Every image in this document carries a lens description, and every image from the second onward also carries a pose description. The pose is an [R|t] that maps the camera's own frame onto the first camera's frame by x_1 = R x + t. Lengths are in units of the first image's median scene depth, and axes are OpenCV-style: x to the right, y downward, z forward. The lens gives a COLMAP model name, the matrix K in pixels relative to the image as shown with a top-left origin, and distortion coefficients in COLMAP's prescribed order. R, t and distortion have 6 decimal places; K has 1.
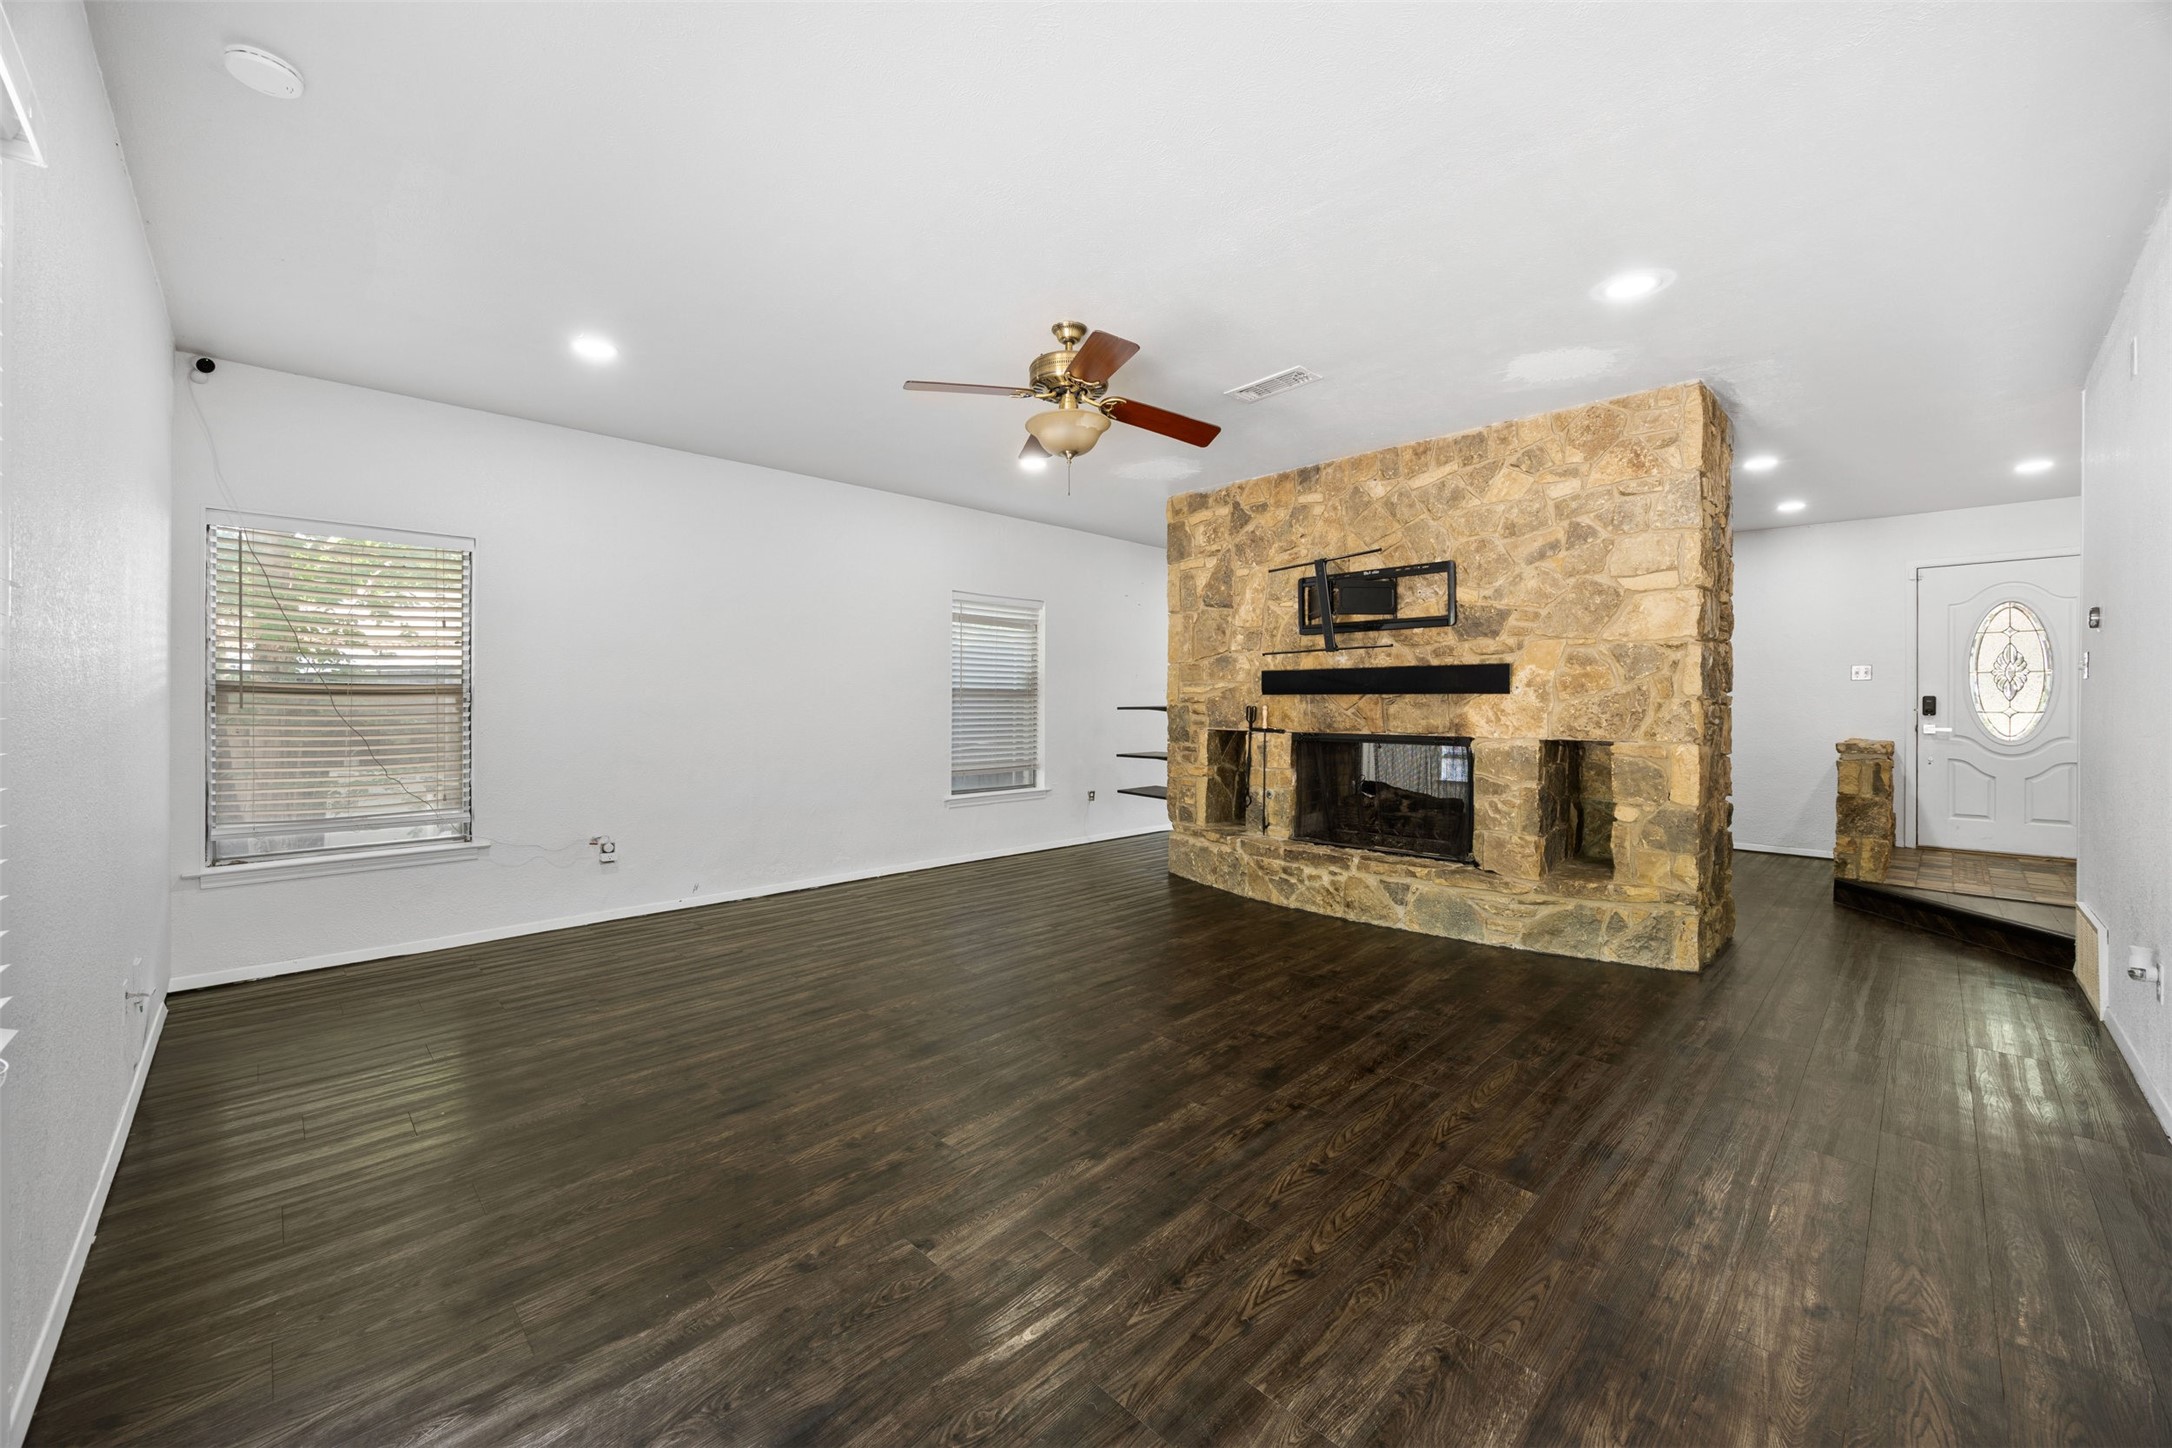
lens RADIAL K [[833.9, 0, 1077.4], [0, 833.9, 704.6], [0, 0, 1]] dist [0.001161, 0.000172]
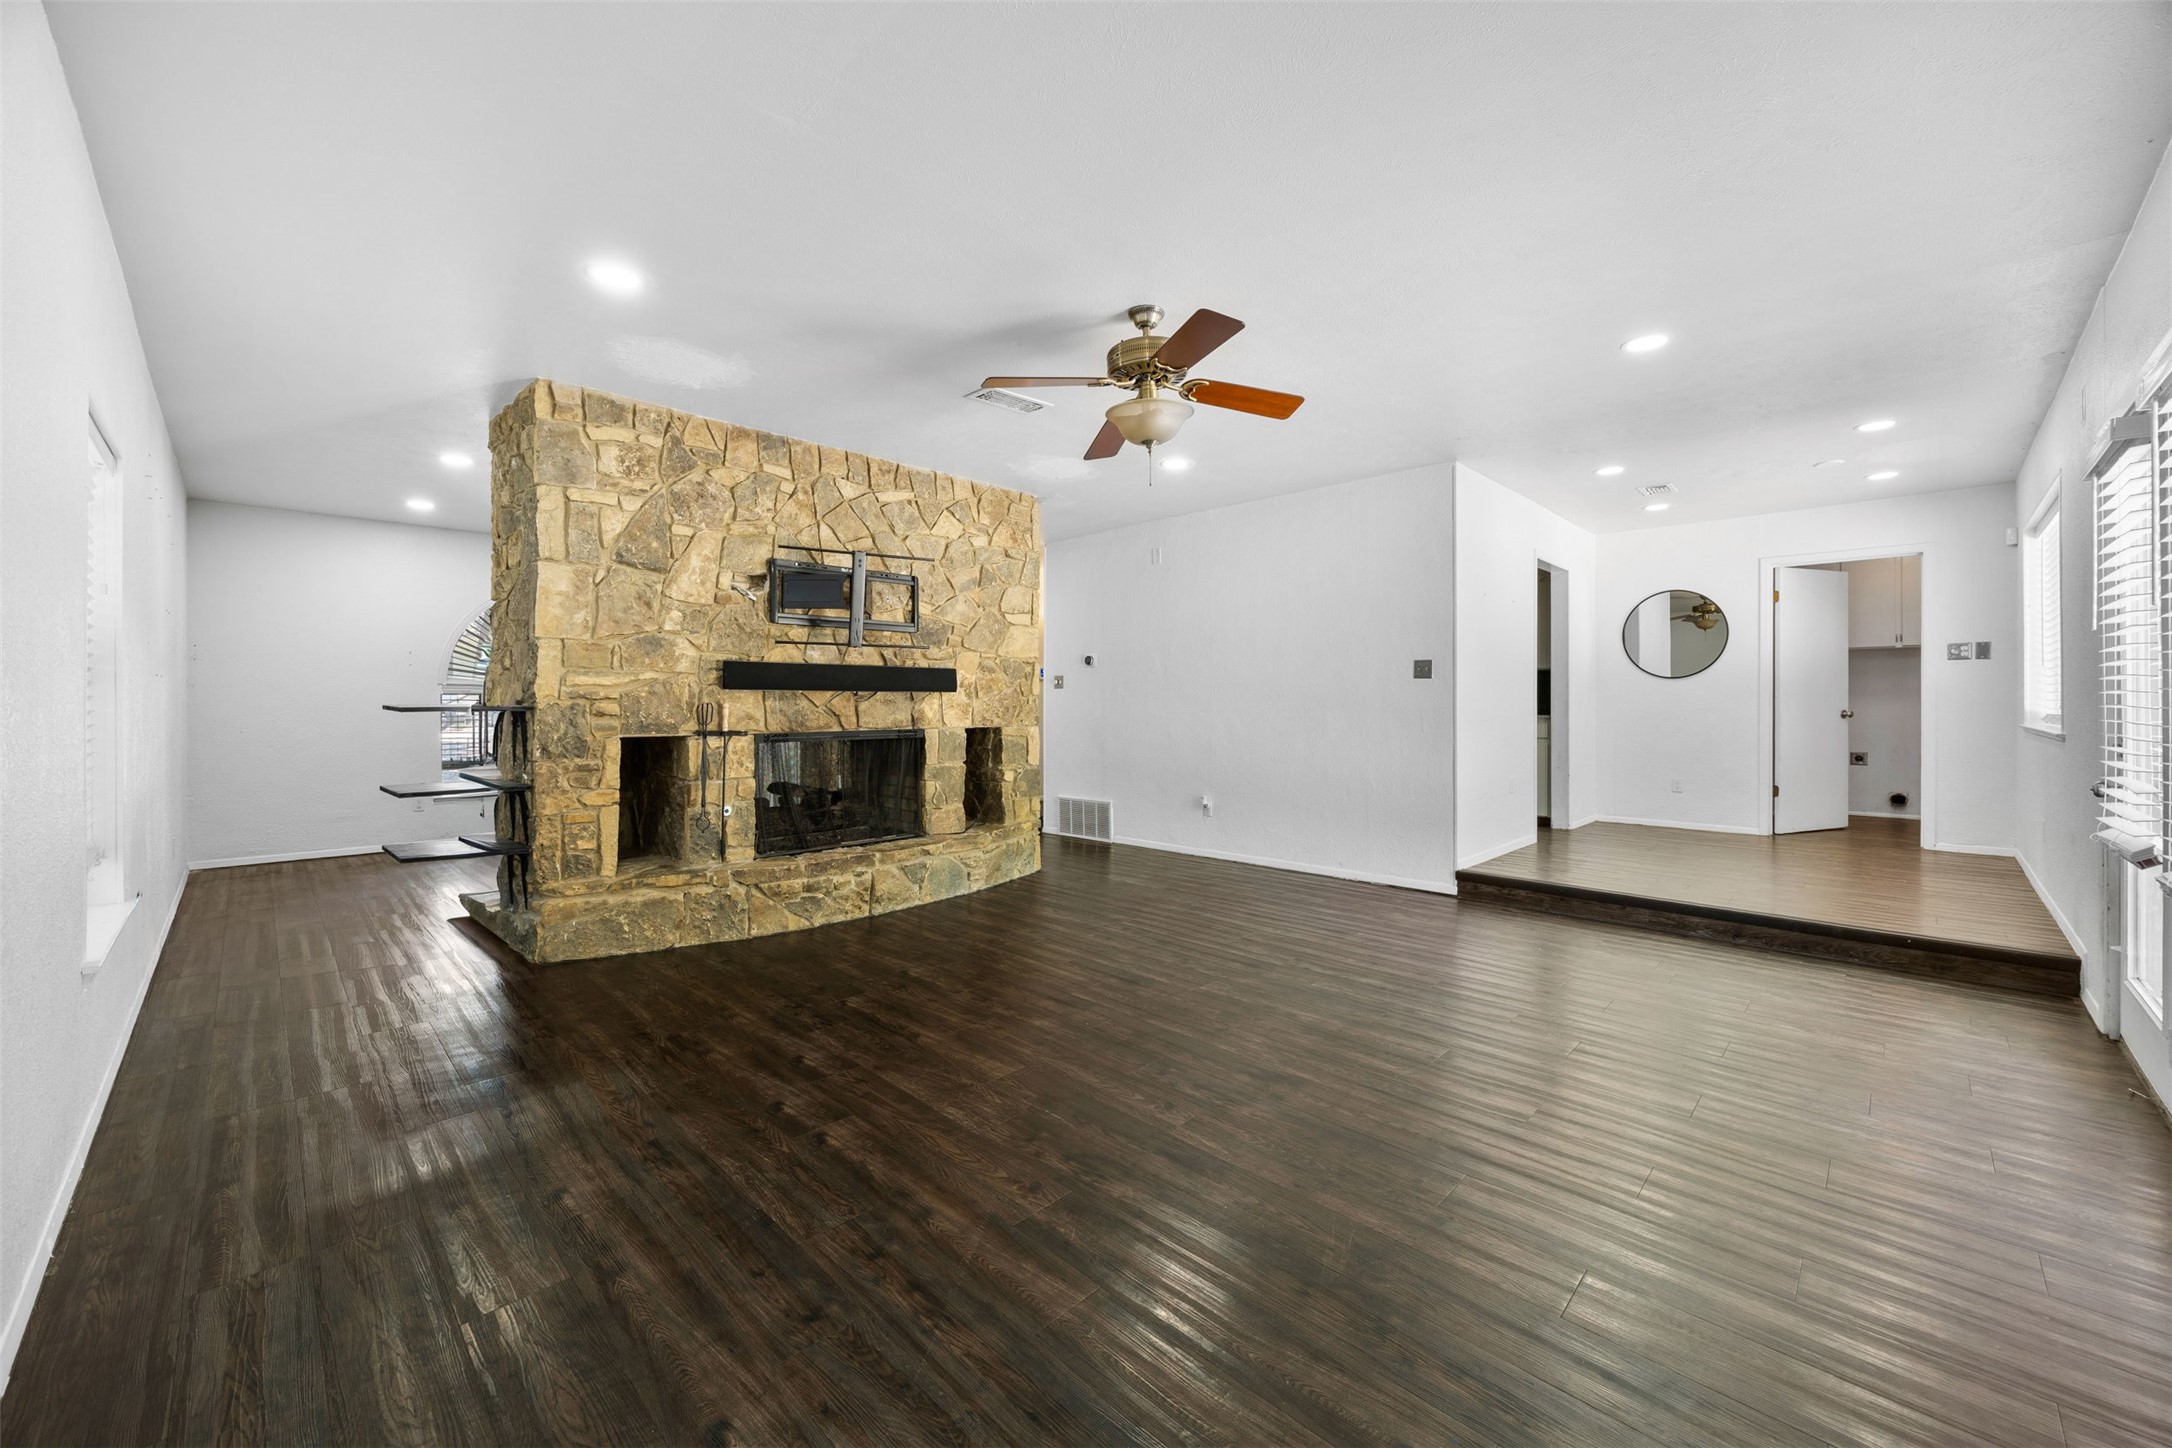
lens RADIAL K [[833.9, 0, 1085.3], [0, 833.9, 697.8], [0, 0, 1]] dist [0.001161, 0.000172]
pose [[-0.007888, -0.001037, 0.999968, -0.620191], [-0.001429, 0.999998, 0.001026, -0.005751], [-0.999968, -0.001421, -0.007890, 0.680752]]
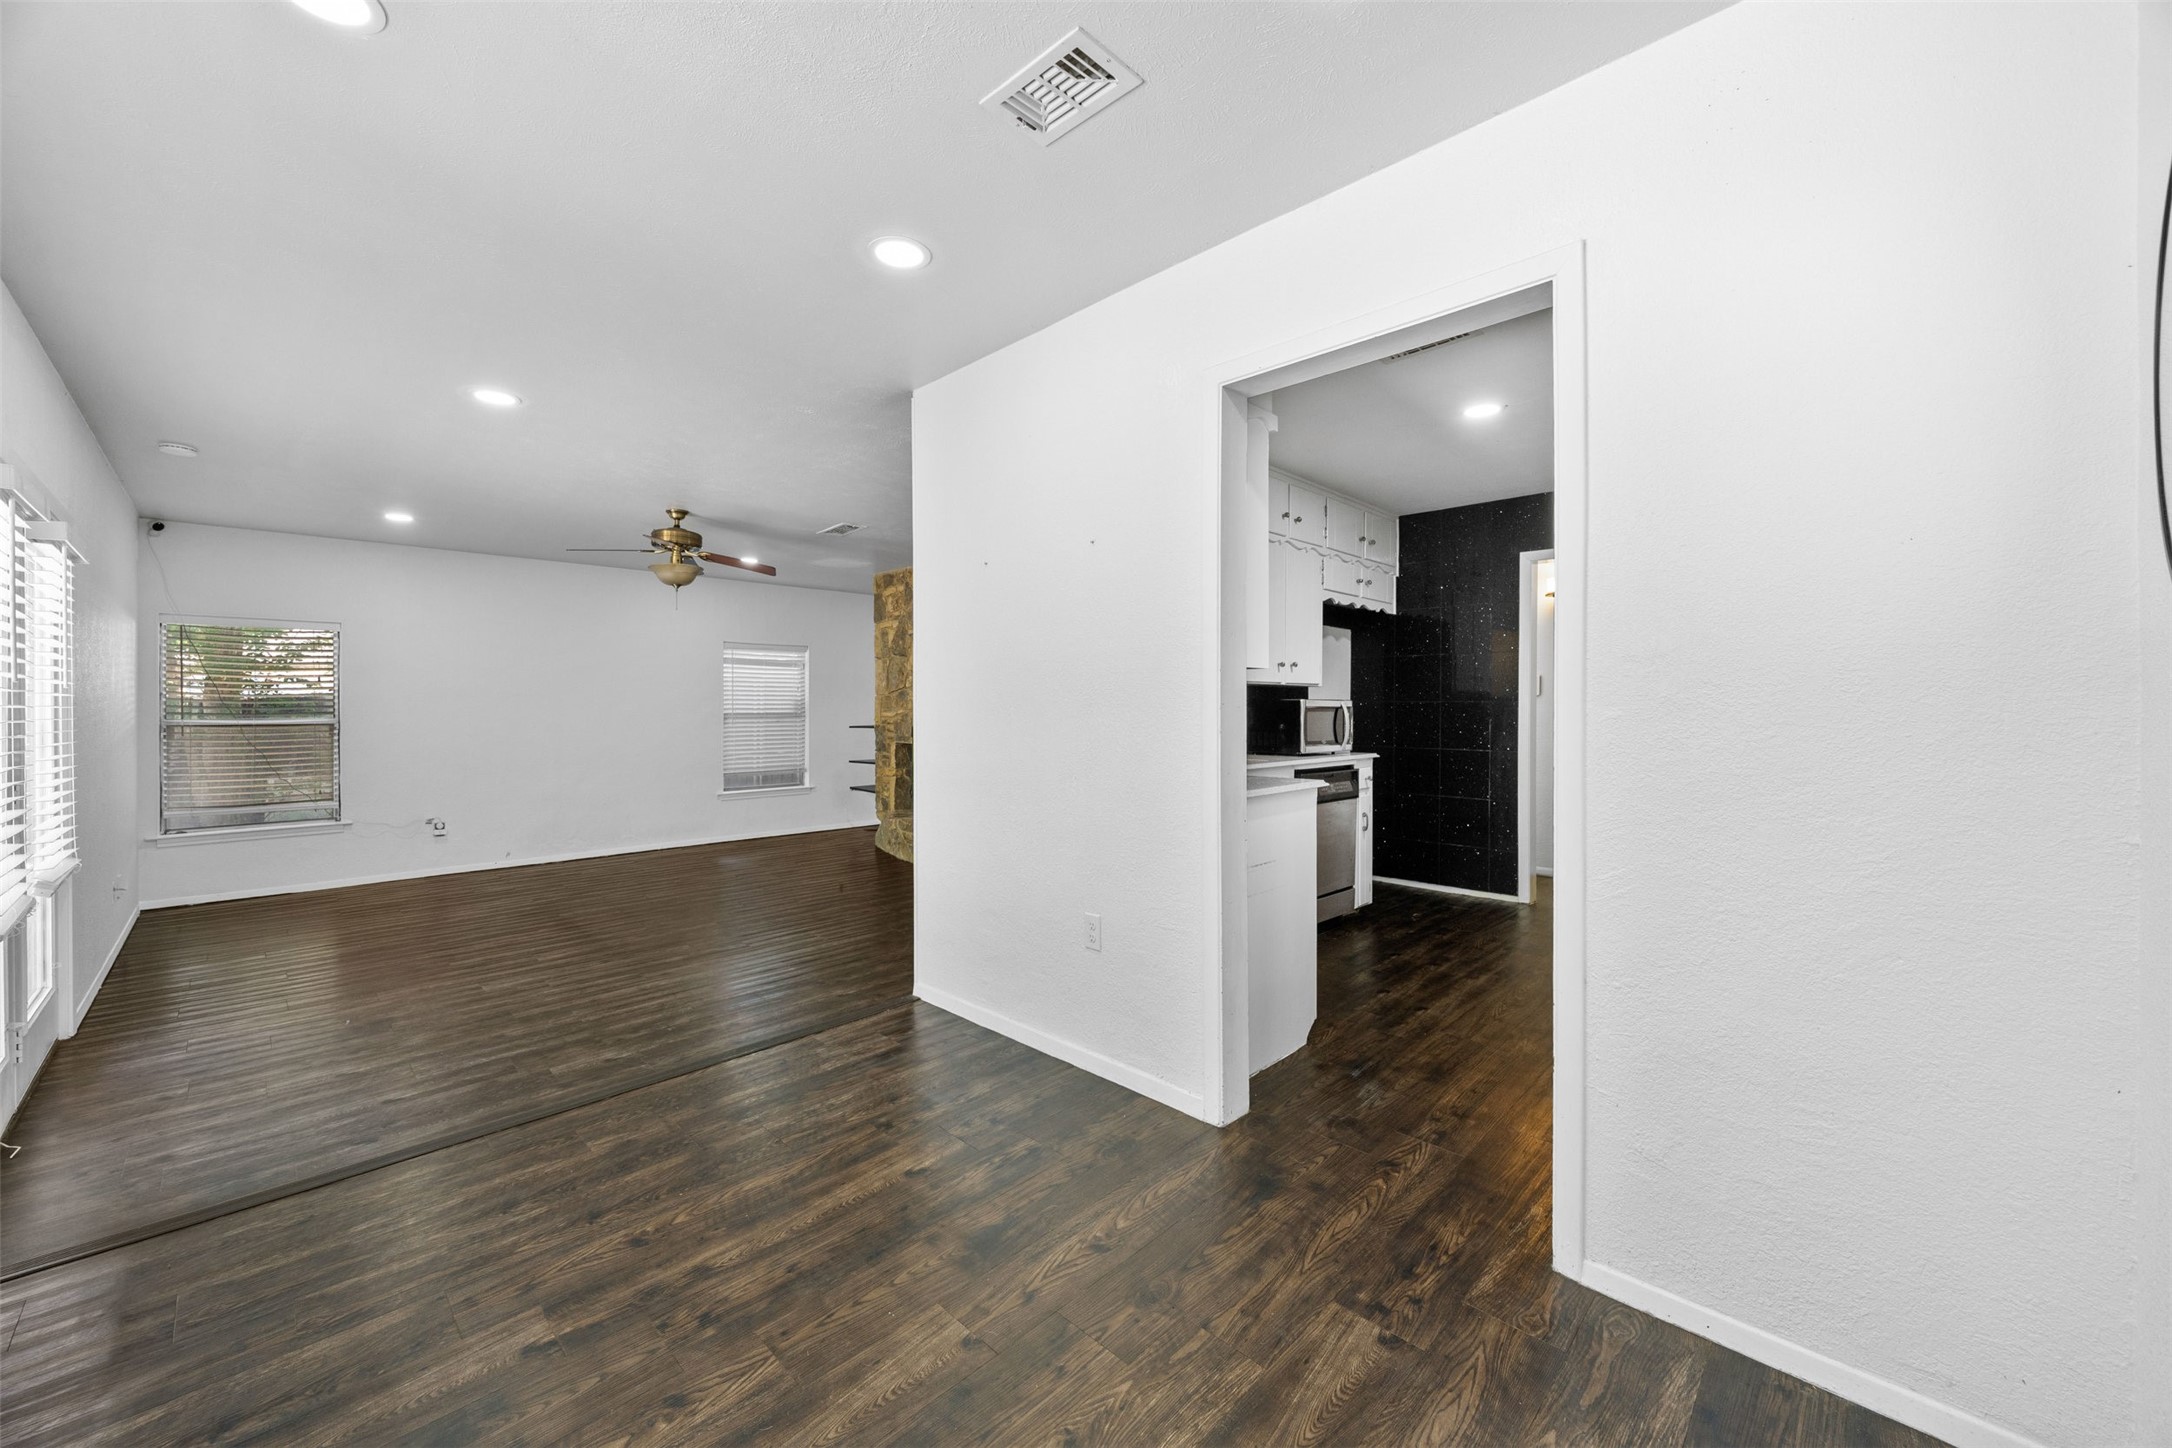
lens RADIAL K [[833.9, 0, 1085.0], [0, 833.9, 711.8], [0, 0, 1]] dist [0.001161, 0.000172]
pose [[0.999770, -0.004503, 0.020961, 0.497988], [0.004421, 0.999982, 0.003972, -0.029652], [-0.020979, -0.003878, 0.999772, -0.456783]]
